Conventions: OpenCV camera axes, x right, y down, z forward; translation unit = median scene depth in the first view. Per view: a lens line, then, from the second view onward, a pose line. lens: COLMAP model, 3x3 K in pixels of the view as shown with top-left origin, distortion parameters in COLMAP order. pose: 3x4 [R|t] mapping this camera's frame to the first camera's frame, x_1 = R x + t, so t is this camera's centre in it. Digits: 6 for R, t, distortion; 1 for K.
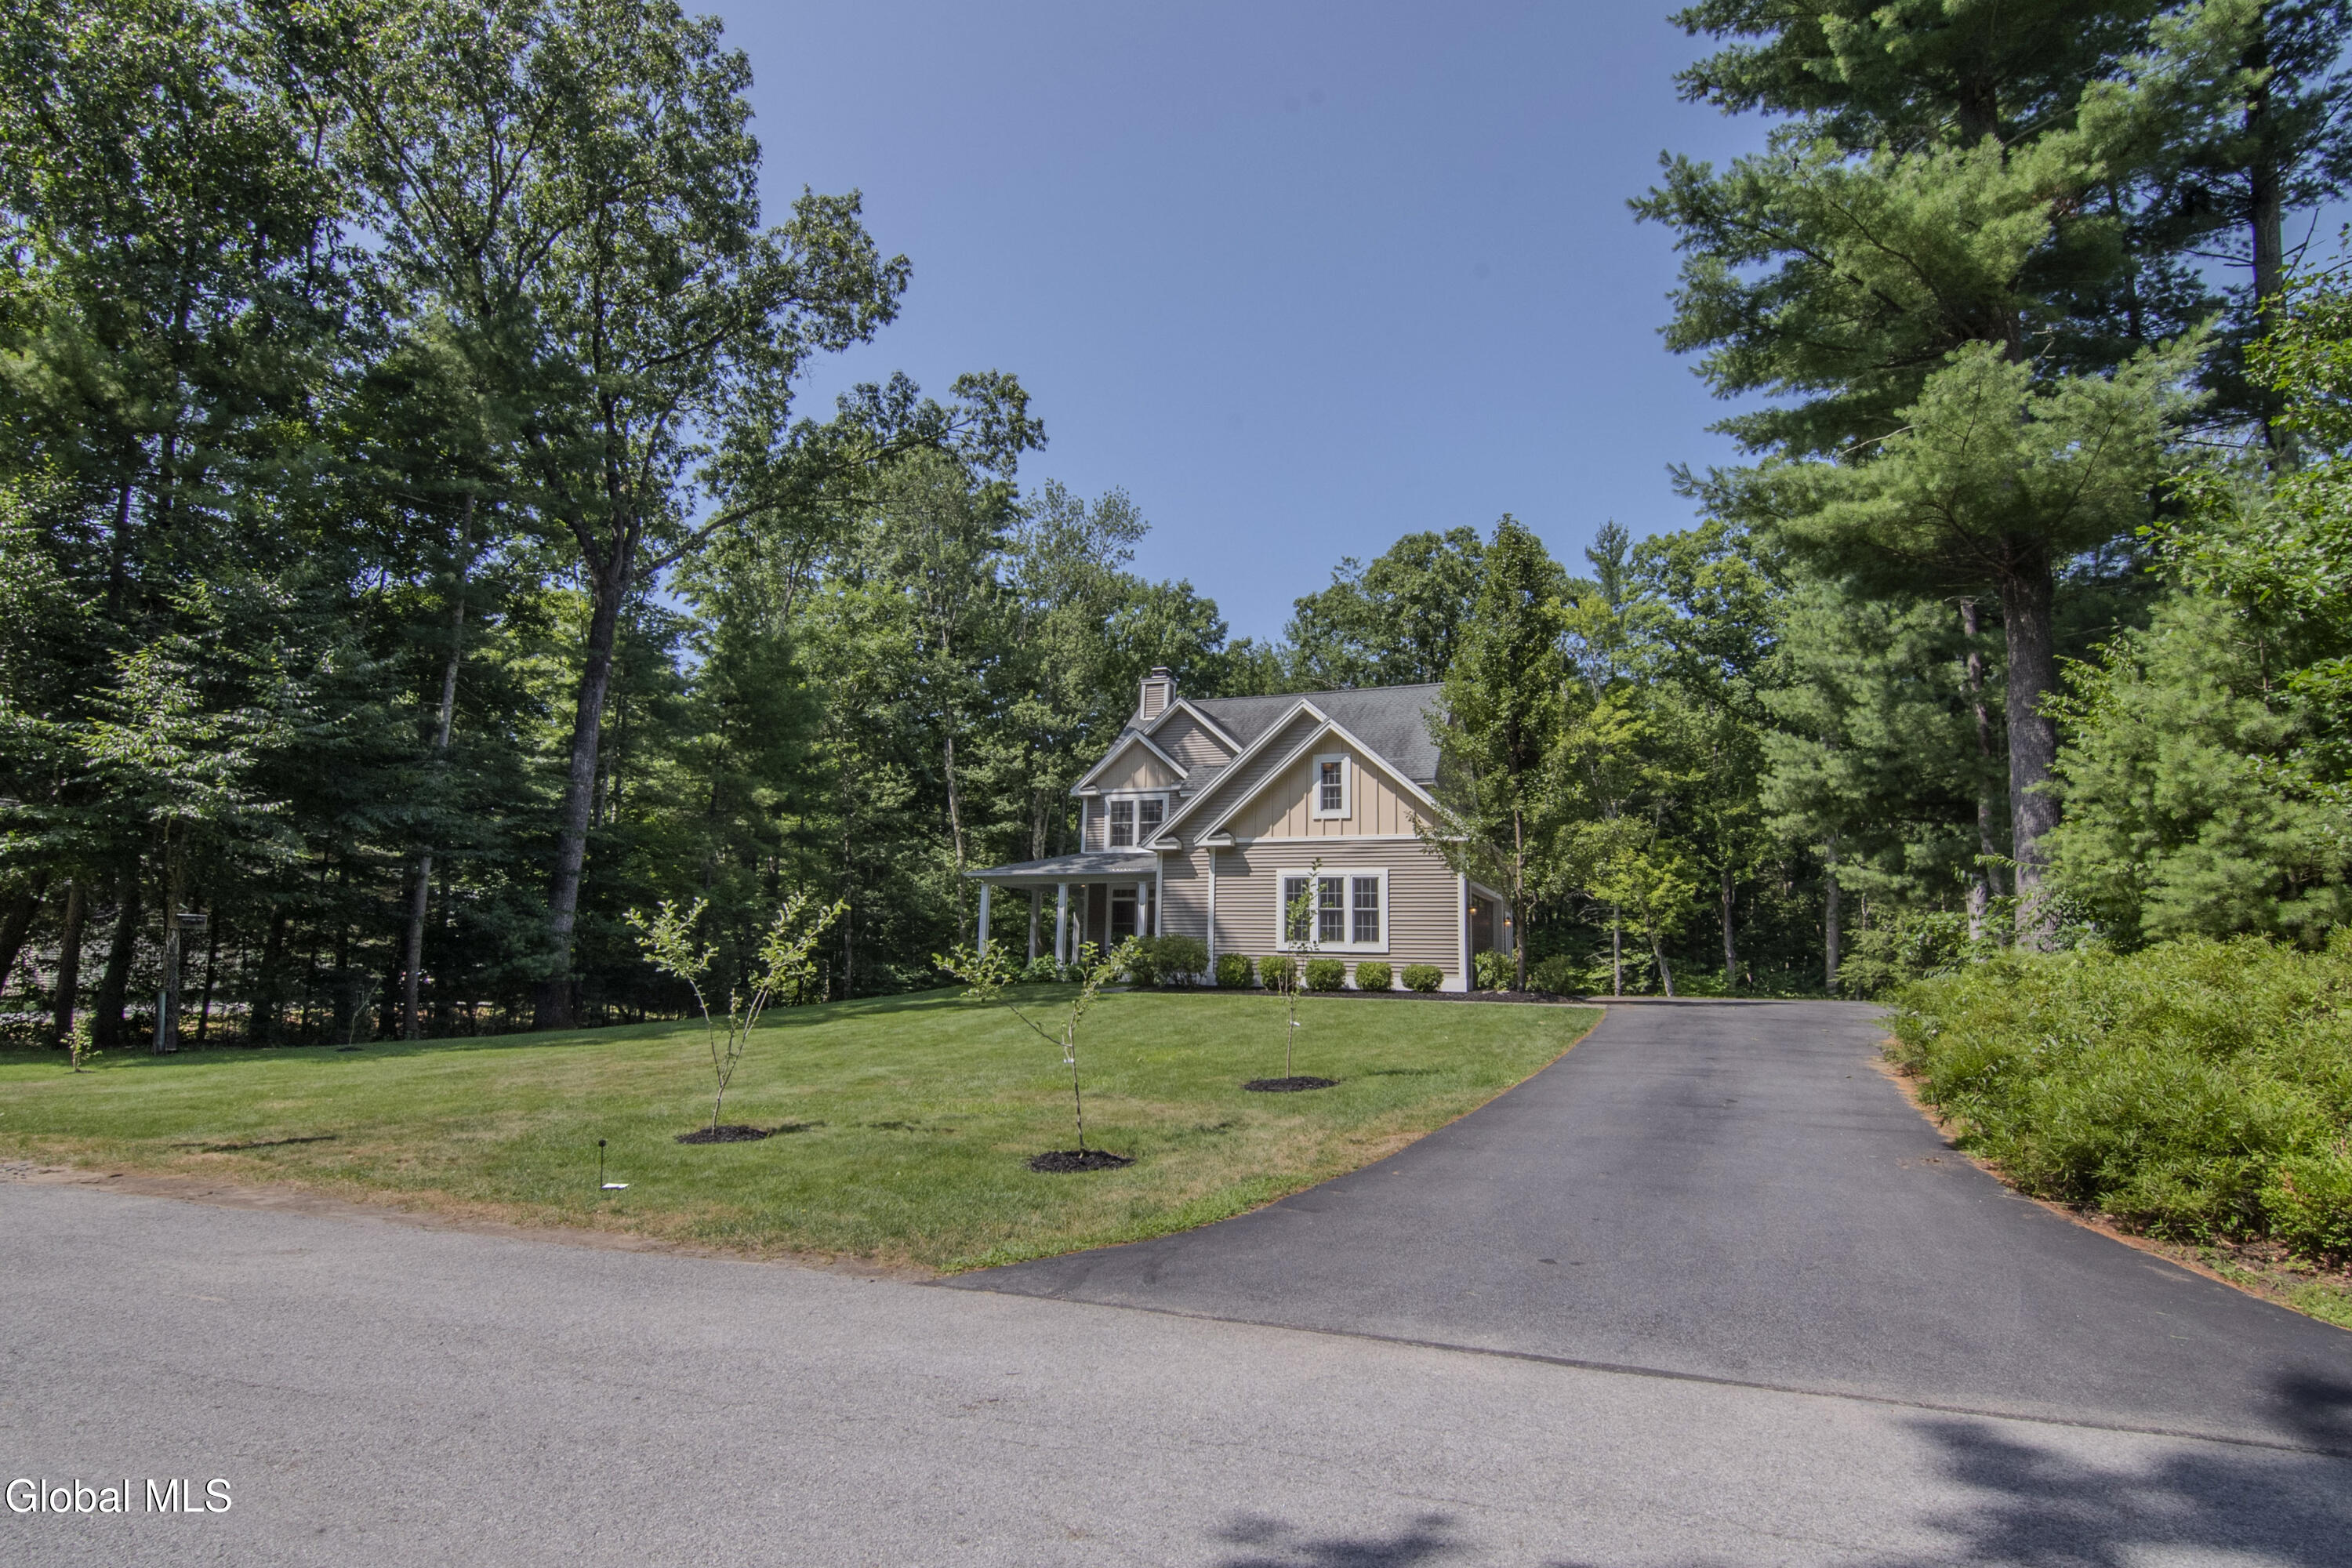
lens RADIAL K [[1153.7, 0, 1179.3], [0, 1153.7, 790.5], [0, 0, 1]] dist [-0.000012, -0.000006]
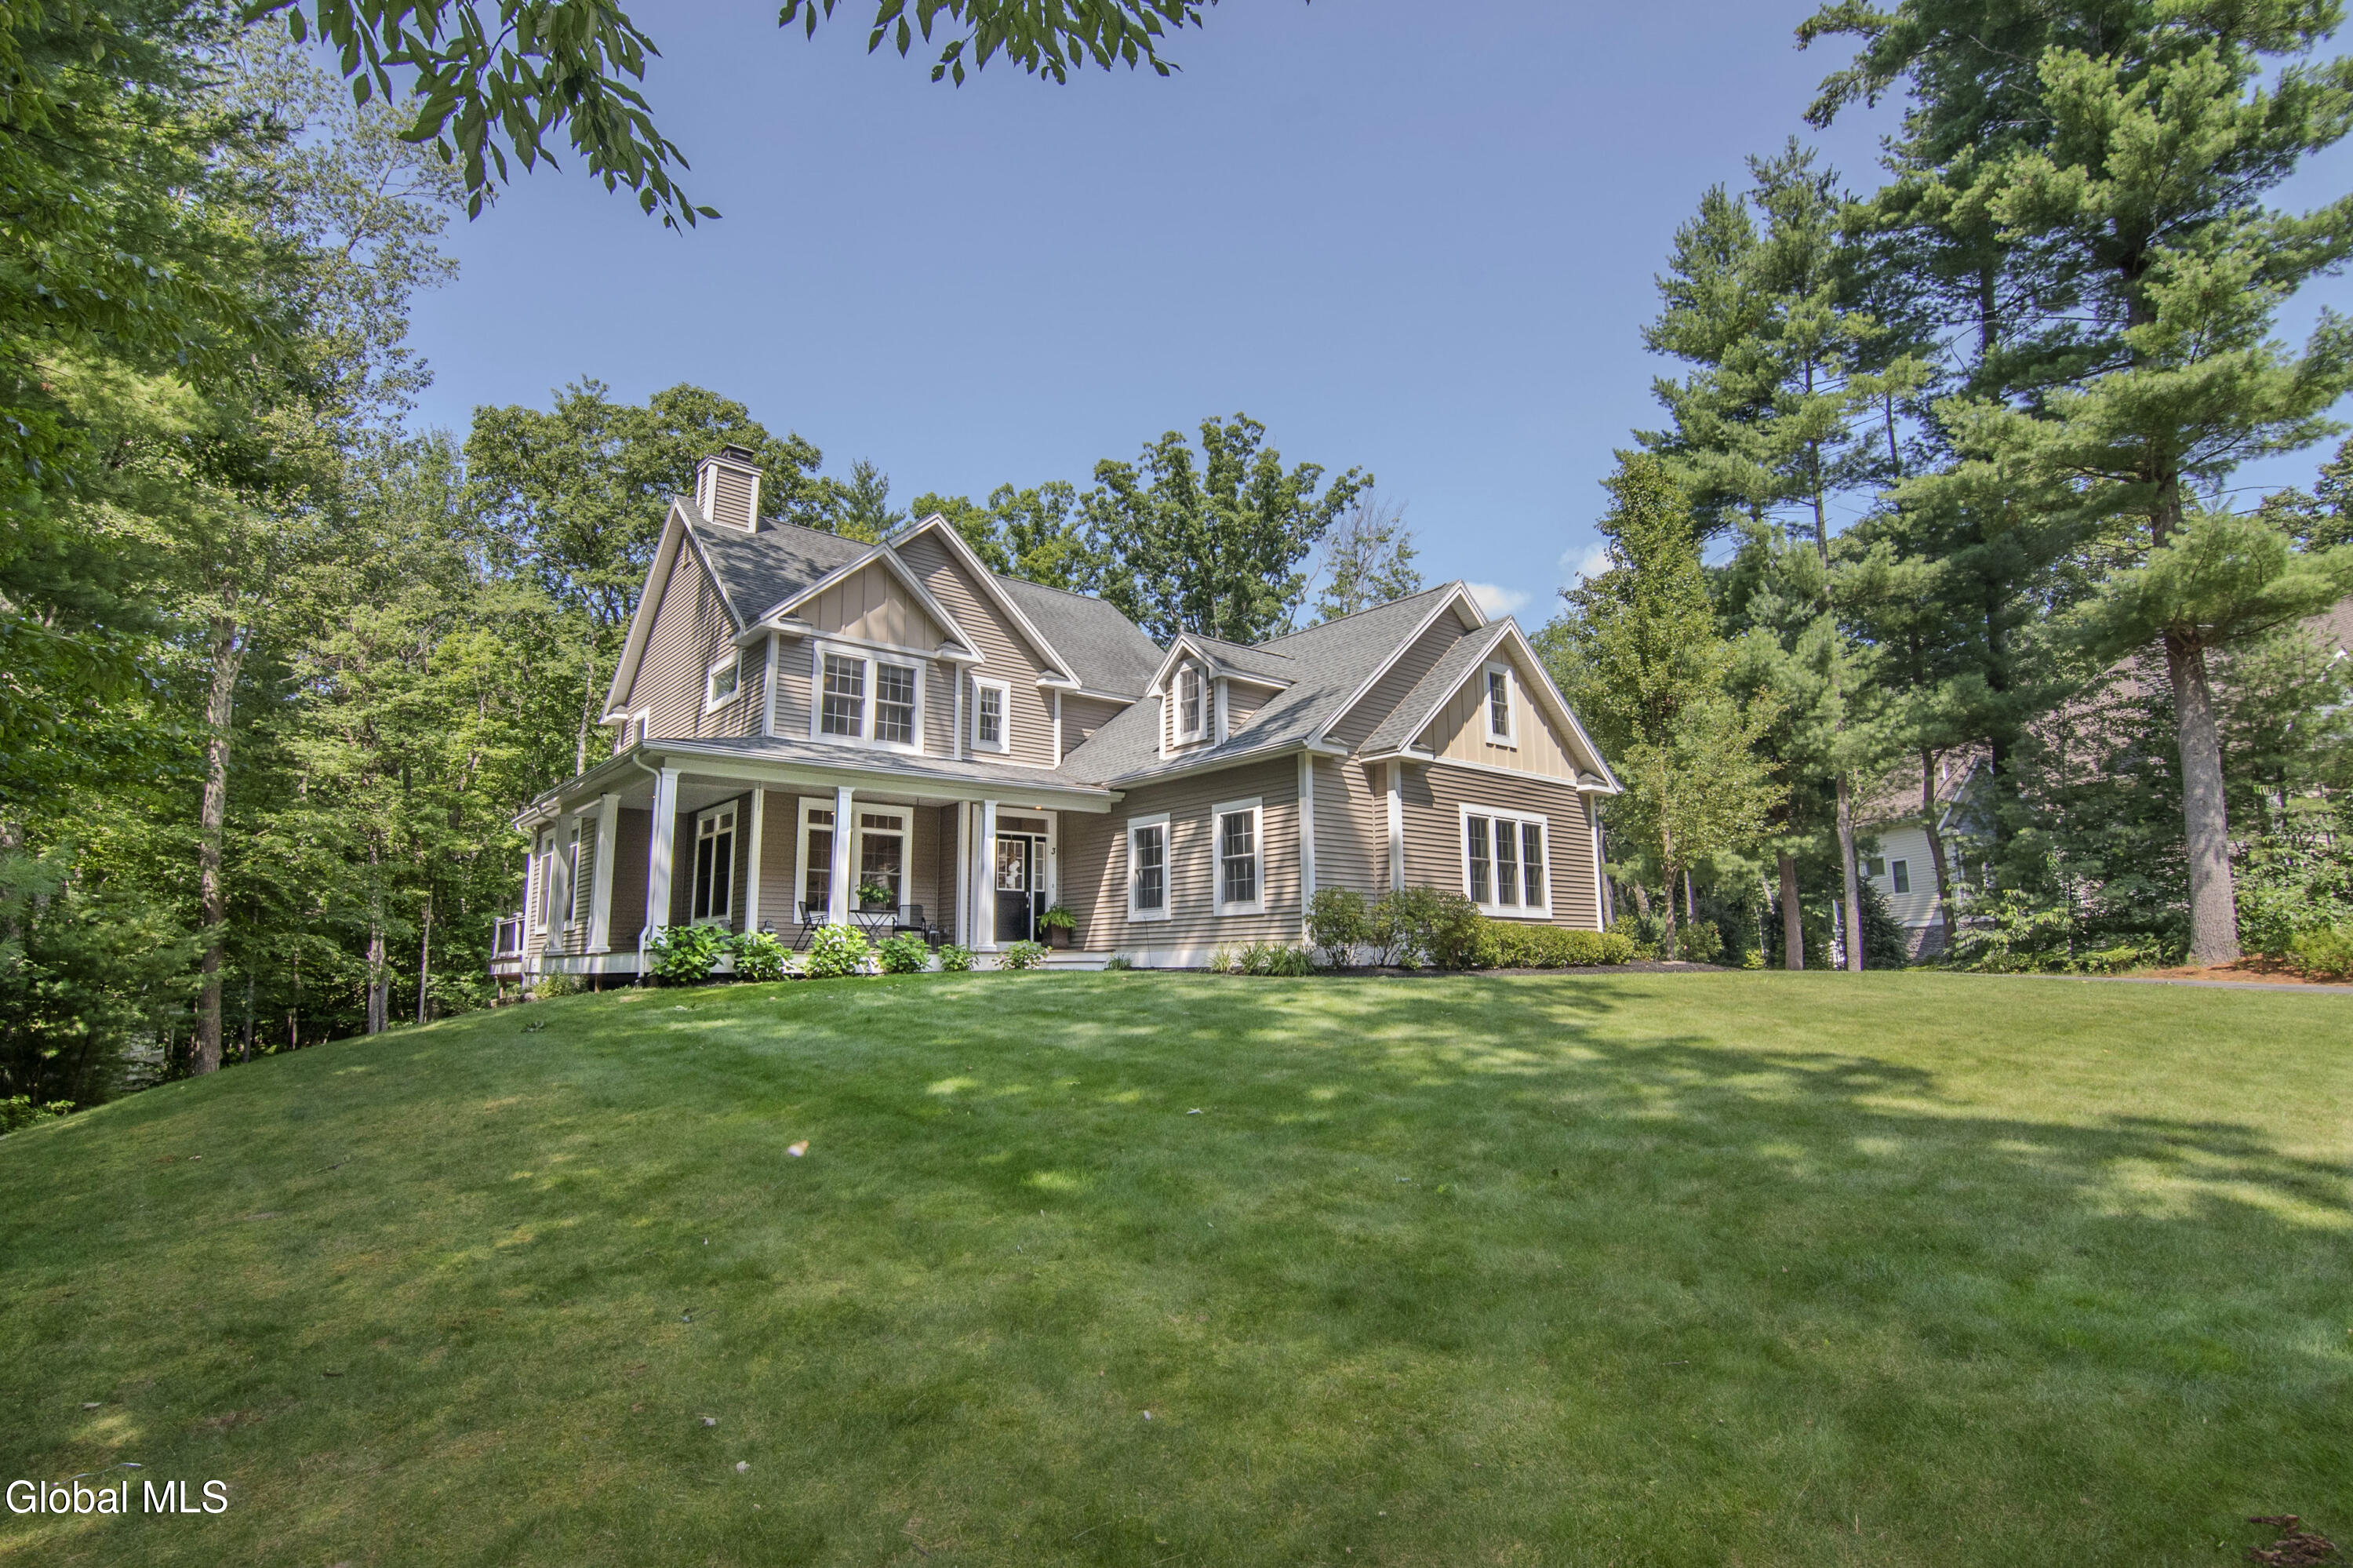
lens RADIAL K [[1105.1, 0, 1178.0], [0, 1105.1, 788.9], [0, 0, 1]] dist [-0.022801, -0.001013]
pose [[0.479161, 0.122154, 0.869185, -0.601888], [-0.115903, 0.990402, -0.075296, 0.132737], [-0.870041, -0.064662, 0.488720, 0.822468]]
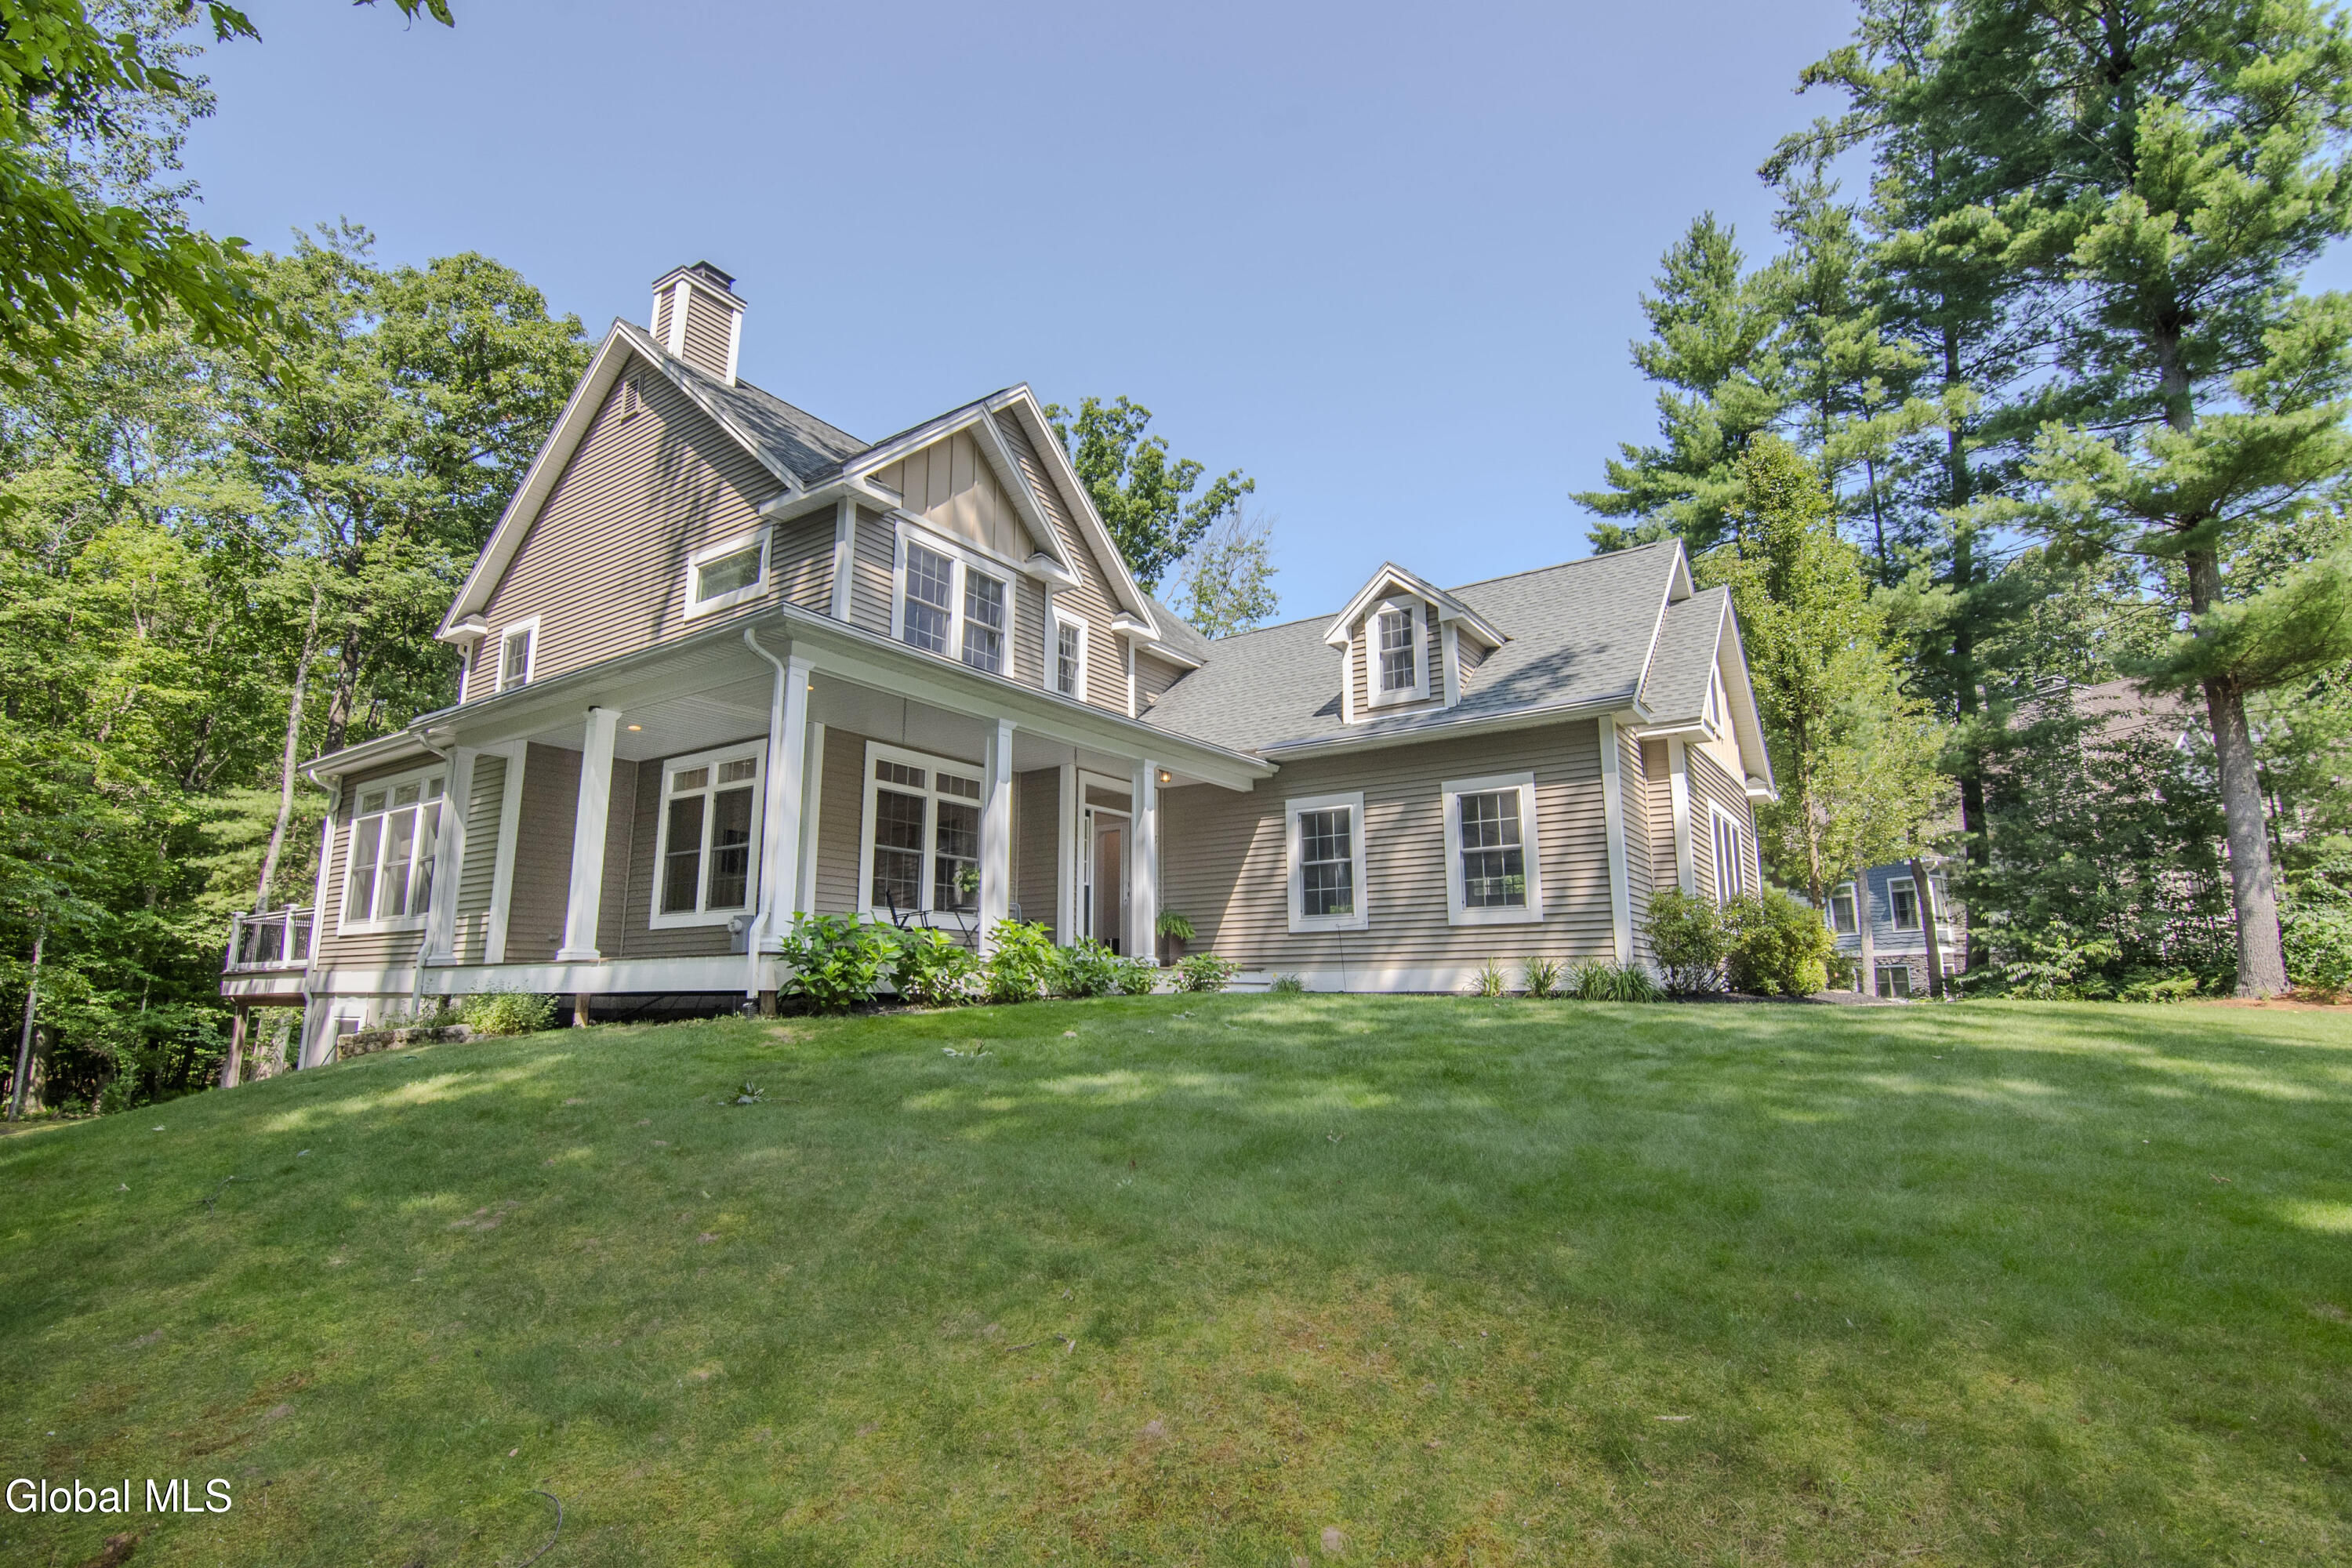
lens RADIAL K [[1104.6, 0, 1178.7], [0, 1104.6, 784.6], [0, 0, 1]] dist [-0.022801, -0.001013]
pose [[0.235641, 0.170861, 0.956702, -0.534723], [-0.139700, 0.980155, -0.140641, 0.182255], [-0.961747, -0.100511, 0.254834, 1.122452]]
